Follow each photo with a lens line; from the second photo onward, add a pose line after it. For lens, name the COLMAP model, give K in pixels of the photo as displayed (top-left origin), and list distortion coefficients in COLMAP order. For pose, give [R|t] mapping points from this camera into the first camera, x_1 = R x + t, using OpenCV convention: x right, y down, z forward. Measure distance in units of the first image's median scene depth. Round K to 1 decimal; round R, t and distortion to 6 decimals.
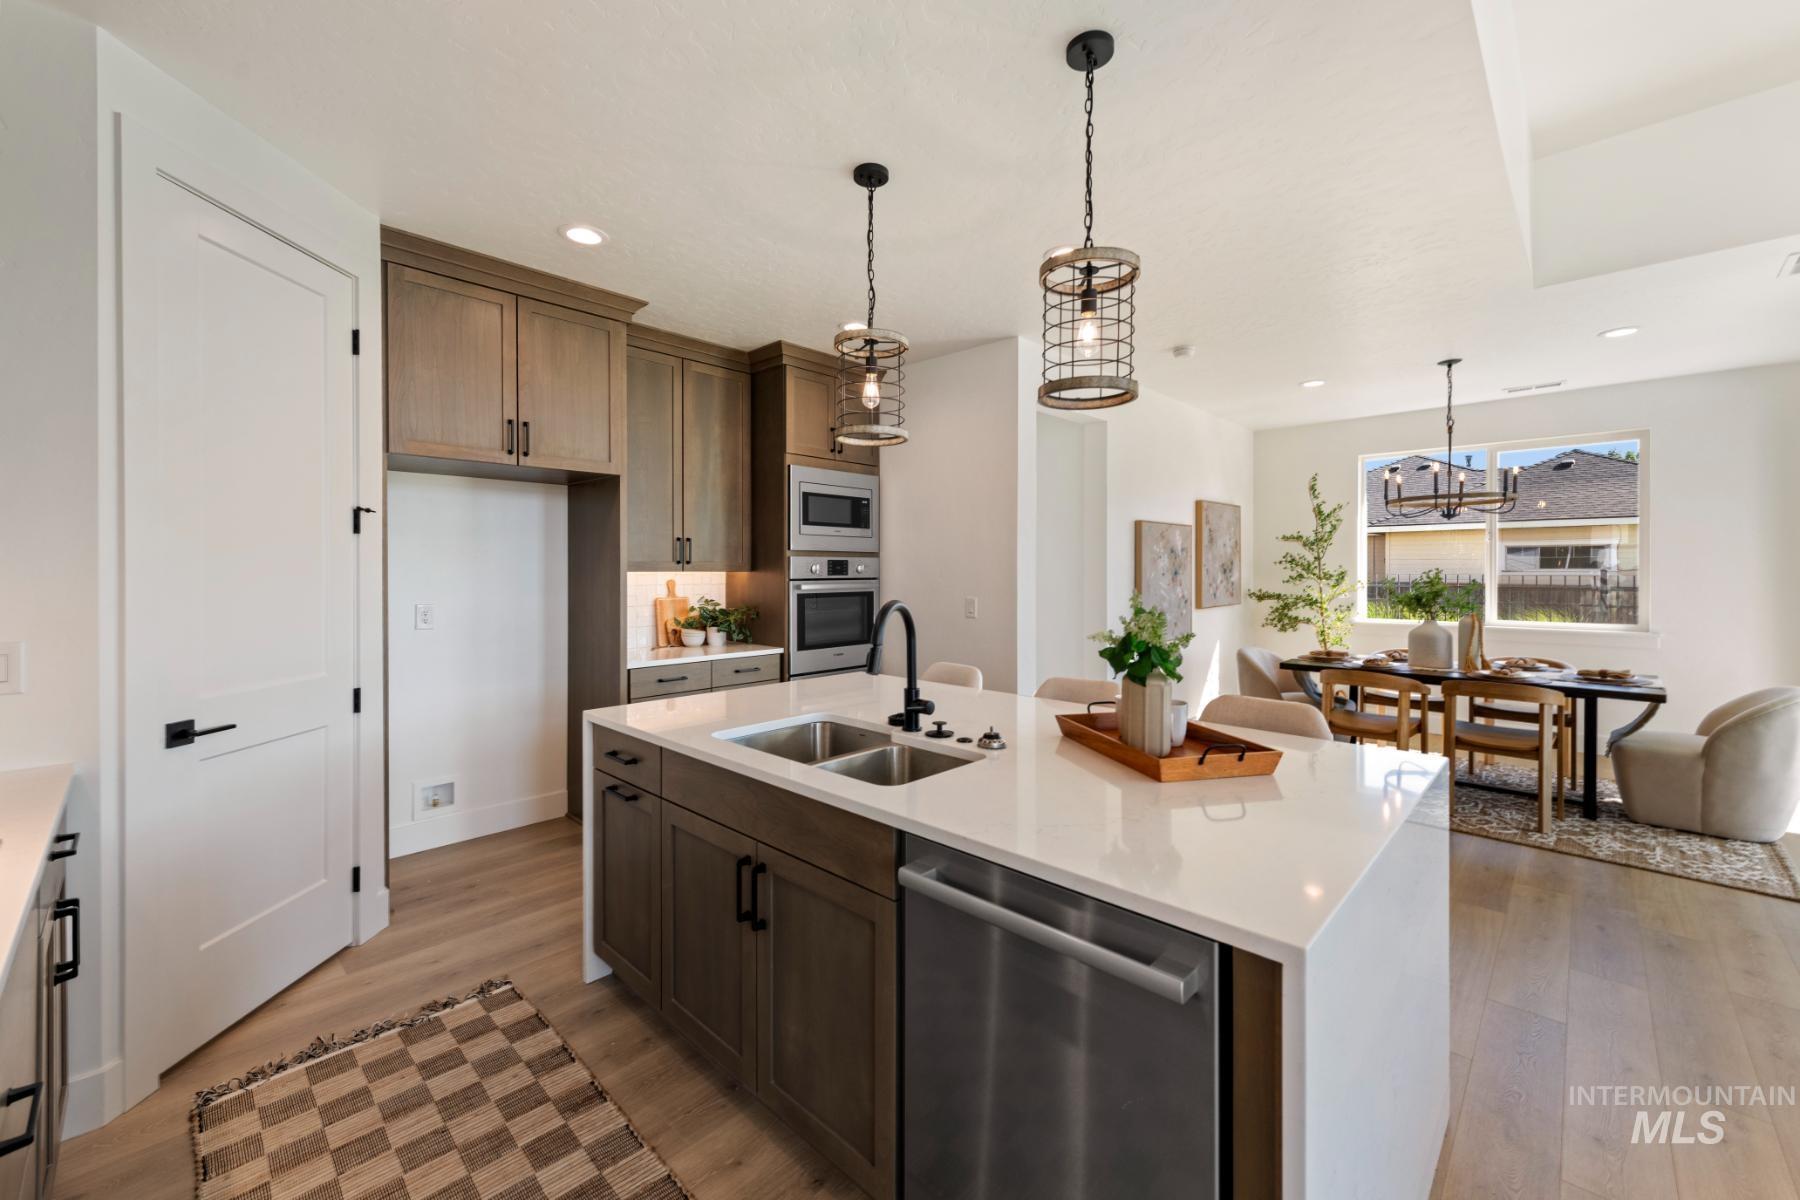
lens RADIAL K [[718.2, 0, 843.7], [0, 718.2, 570.1], [0, 0, 1]] dist [0.000391, -0.000137]
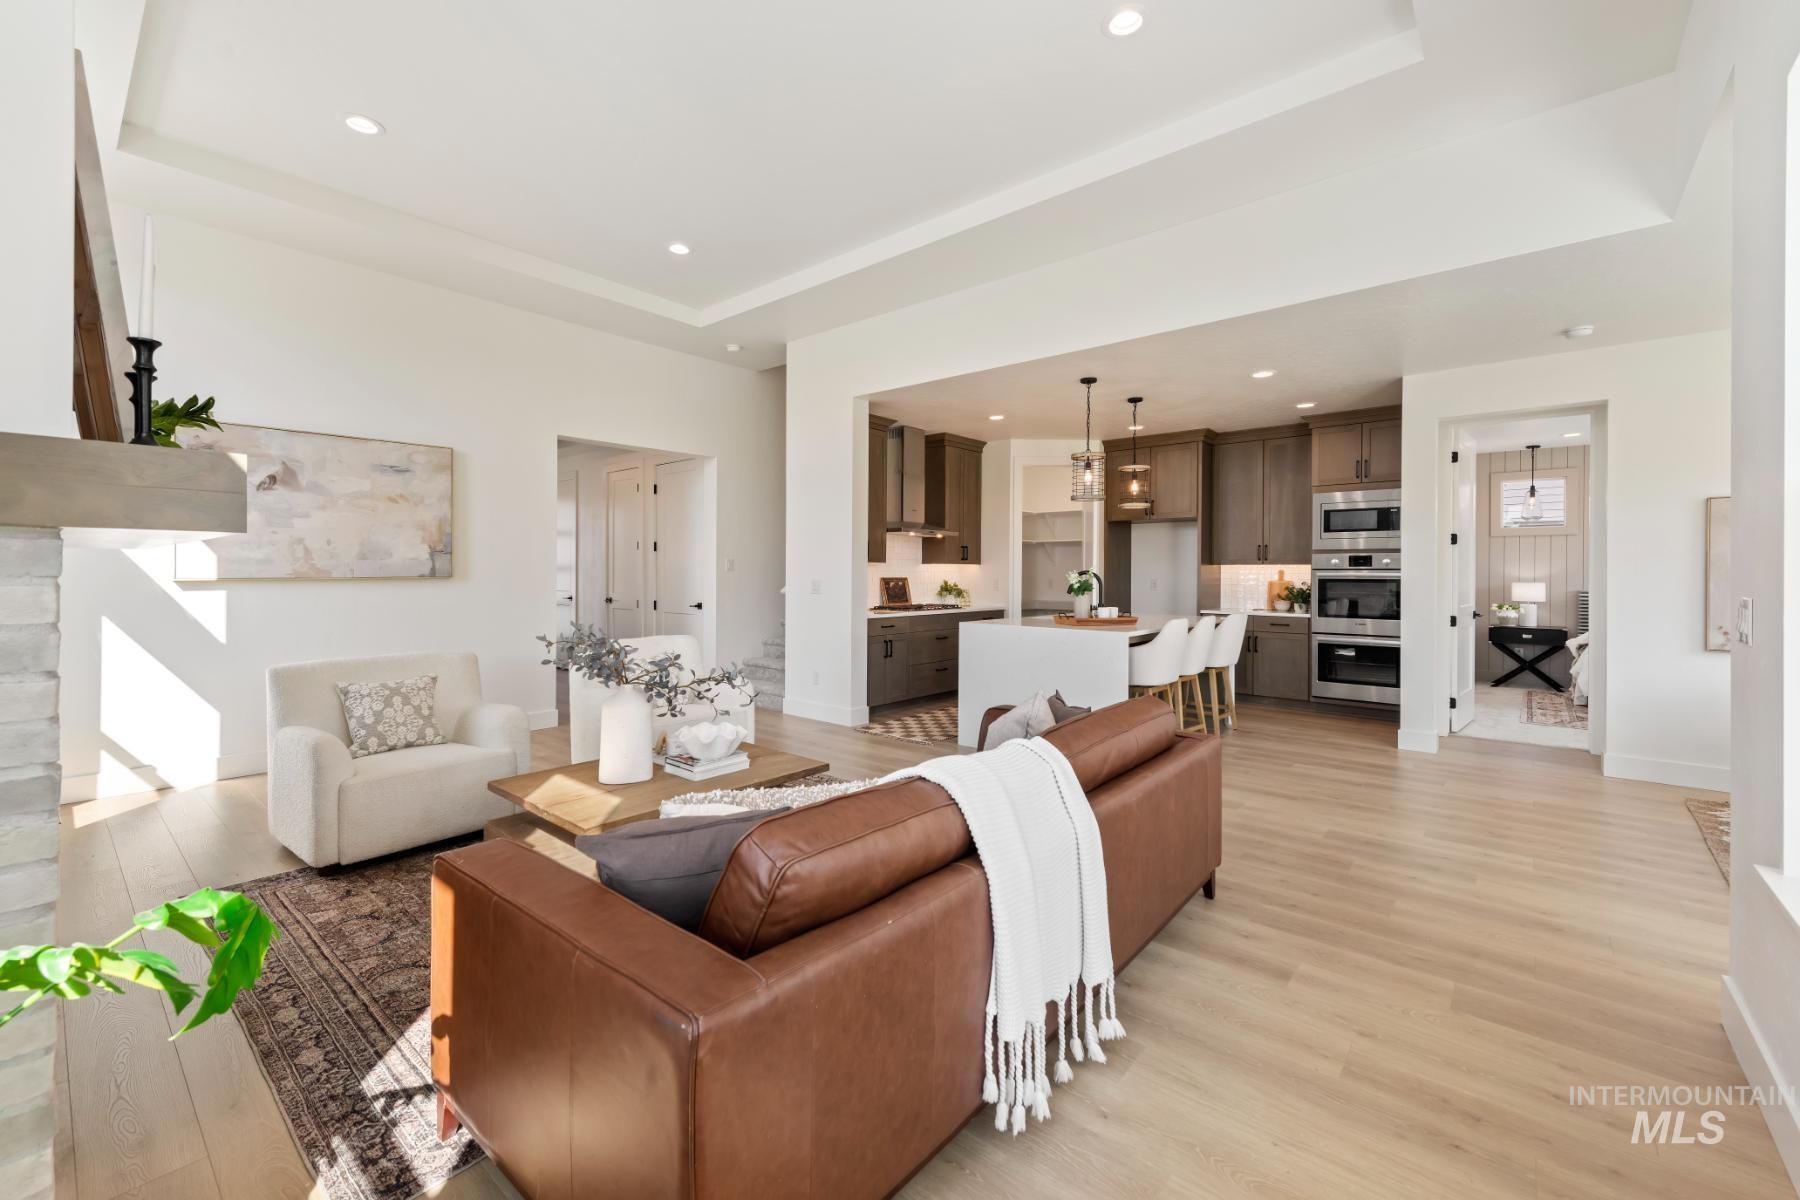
lens RADIAL K [[739.6, 0, 879.4], [0, 739.6, 573.4], [0, 0, 1]] dist [-0.000079, -0.000058]
pose [[0.051780, 0.003520, -0.998652, 1.362213], [-0.001887, 0.999992, 0.003427, 0.017079], [0.998657, 0.001707, 0.051786, 0.001314]]
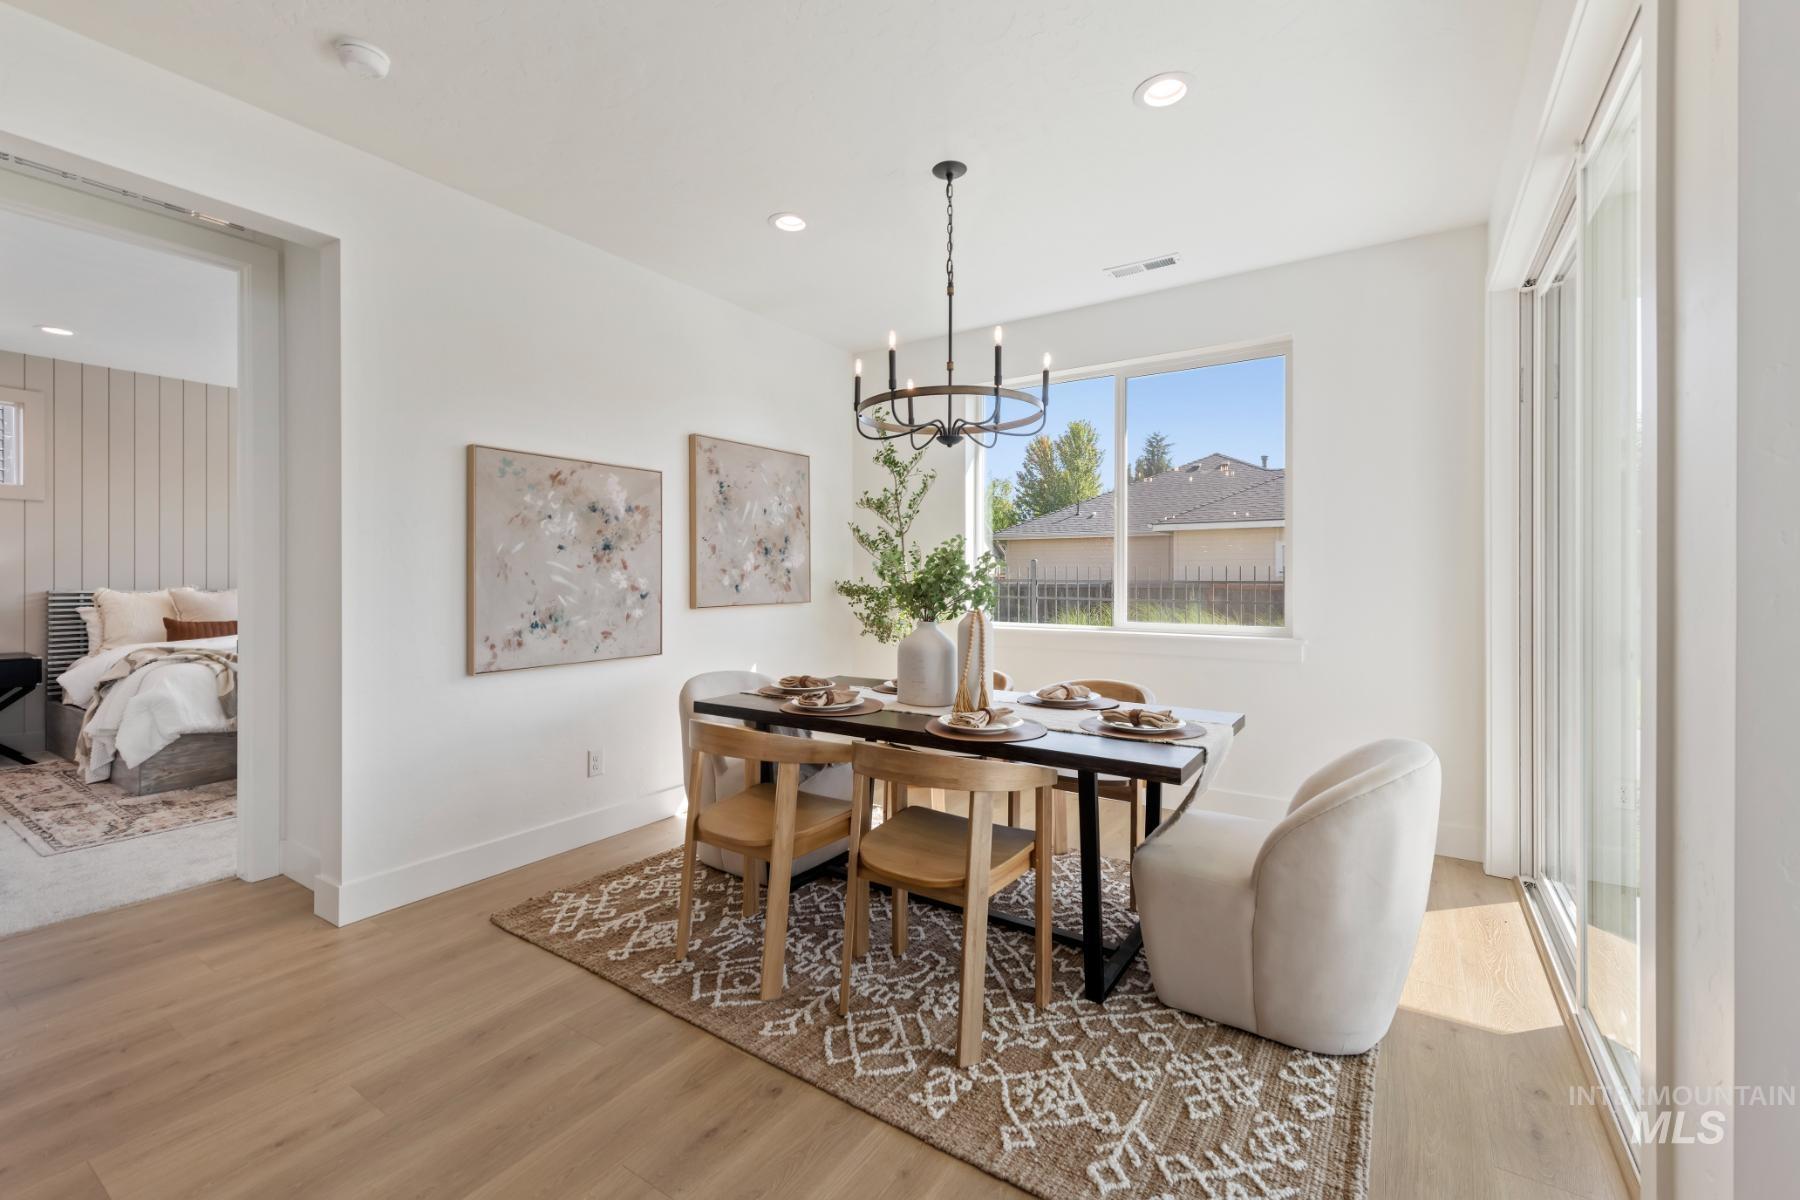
lens RADIAL K [[739.6, 0, 879.4], [0, 739.6, 573.4], [0, 0, 1]] dist [-0.000079, -0.000058]
pose [[0.982776, 0.002729, 0.184783, 0.686586], [-0.001504, 0.999976, -0.006767, 0.035126], [-0.184797, 0.006373, 0.982756, 0.437096]]
